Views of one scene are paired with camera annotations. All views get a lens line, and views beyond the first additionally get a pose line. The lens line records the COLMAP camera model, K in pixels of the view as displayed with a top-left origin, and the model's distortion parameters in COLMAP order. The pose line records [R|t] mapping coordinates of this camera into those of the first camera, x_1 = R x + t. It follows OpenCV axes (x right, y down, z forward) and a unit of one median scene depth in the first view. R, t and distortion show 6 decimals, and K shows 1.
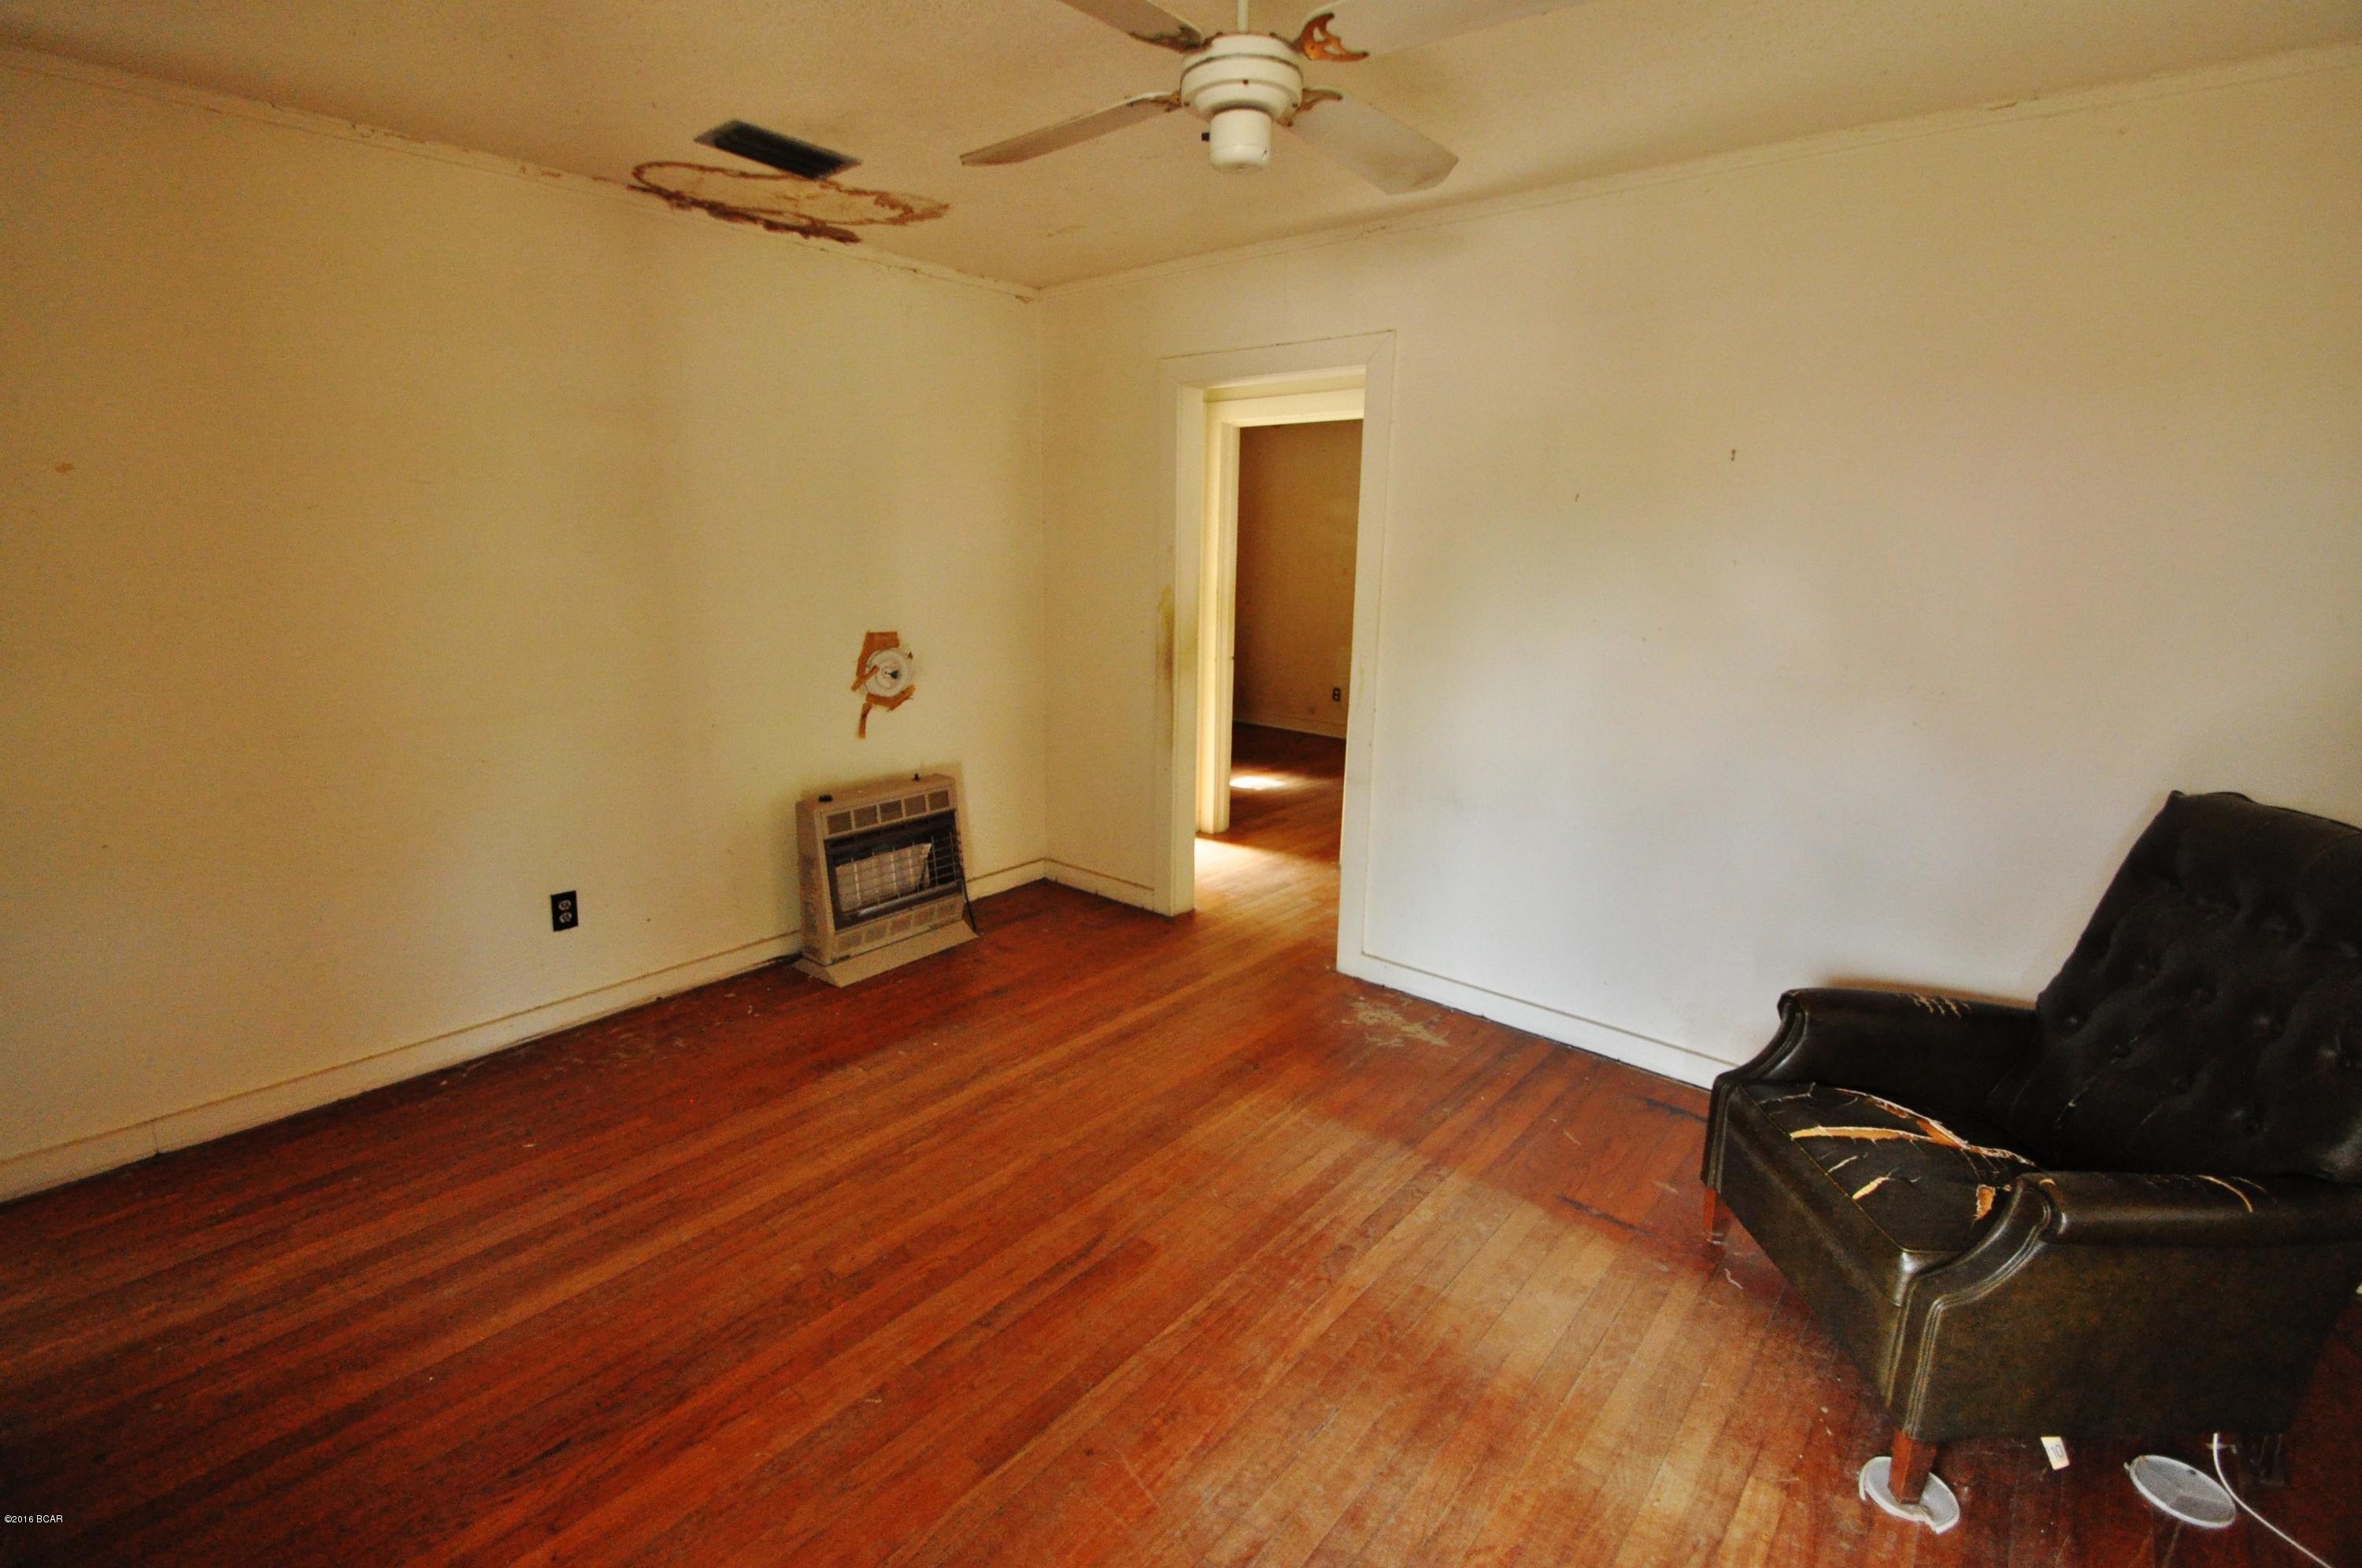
lens RADIAL K [[1073.6, 0, 1168.4], [0, 1073.6, 775.1], [0, 0, 1]] dist [-0.021675, -0.001611]
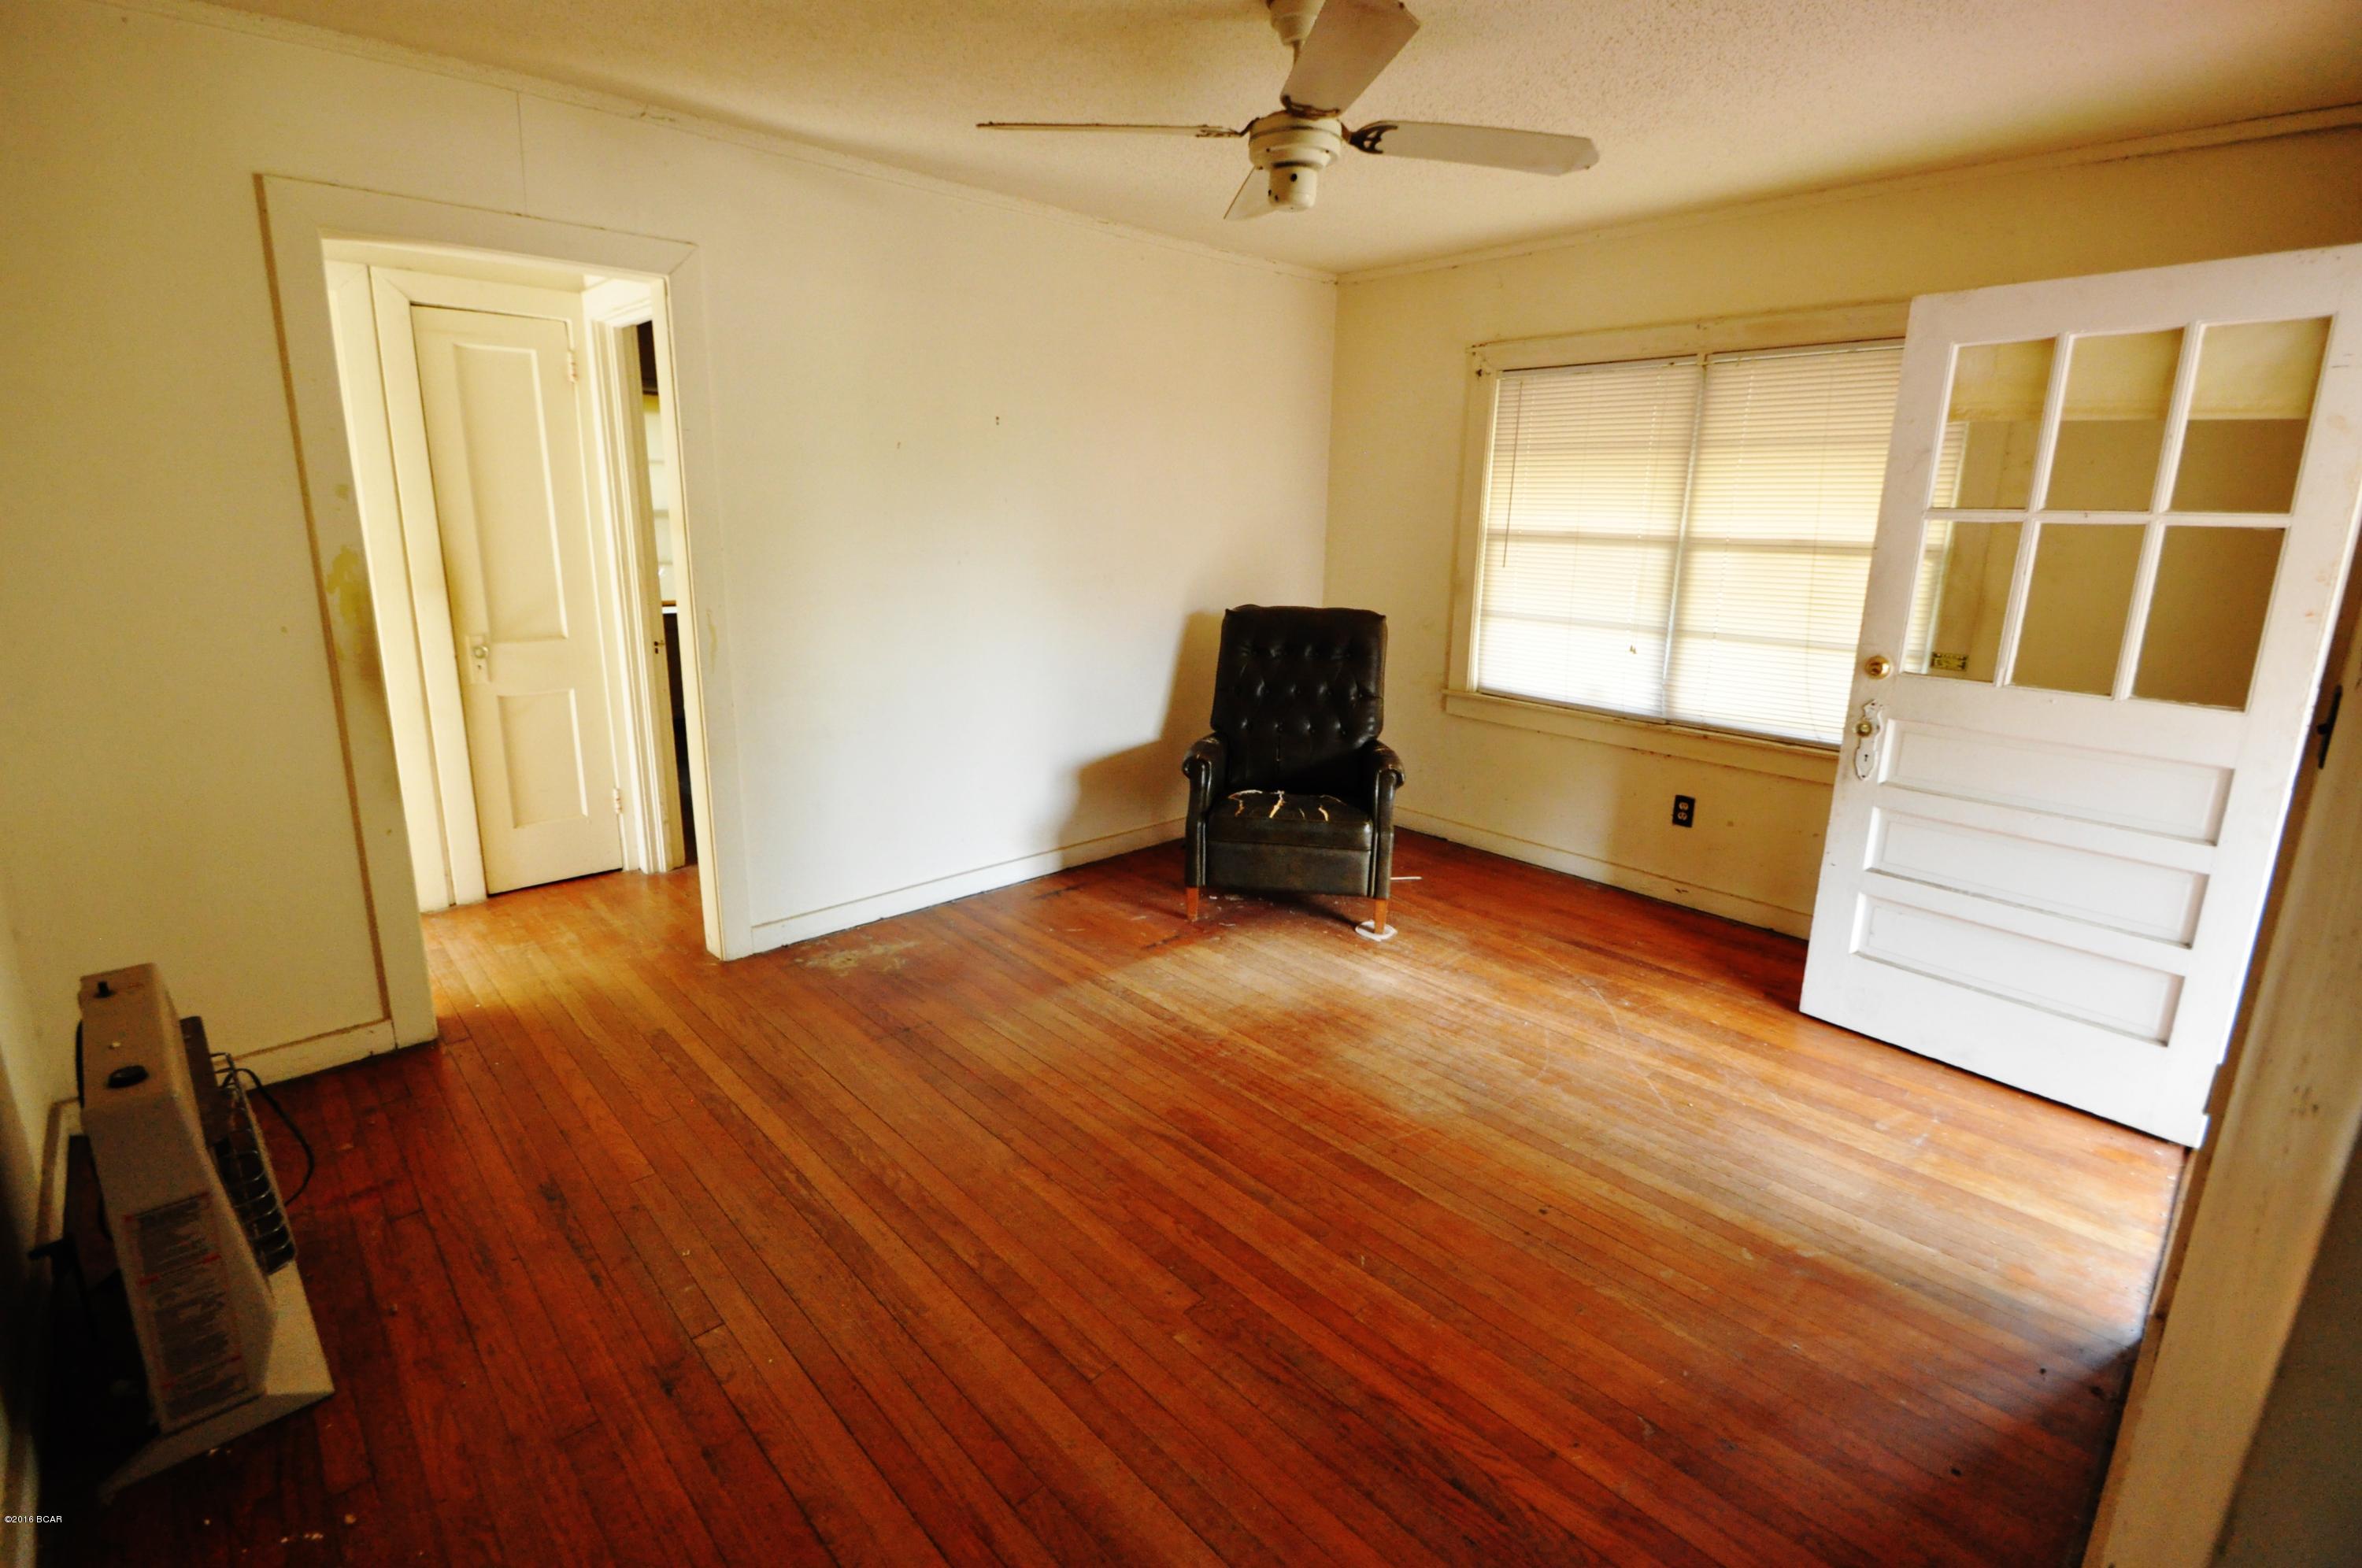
lens RADIAL K [[1073.6, 0, 1169.6], [0, 1073.6, 776.1], [0, 0, 1]] dist [-0.021675, -0.001611]
pose [[0.098252, -0.265333, 0.959138, -0.997557], [0.199651, 0.949461, 0.242204, -0.173935], [-0.974929, 0.167696, 0.146260, 0.755234]]
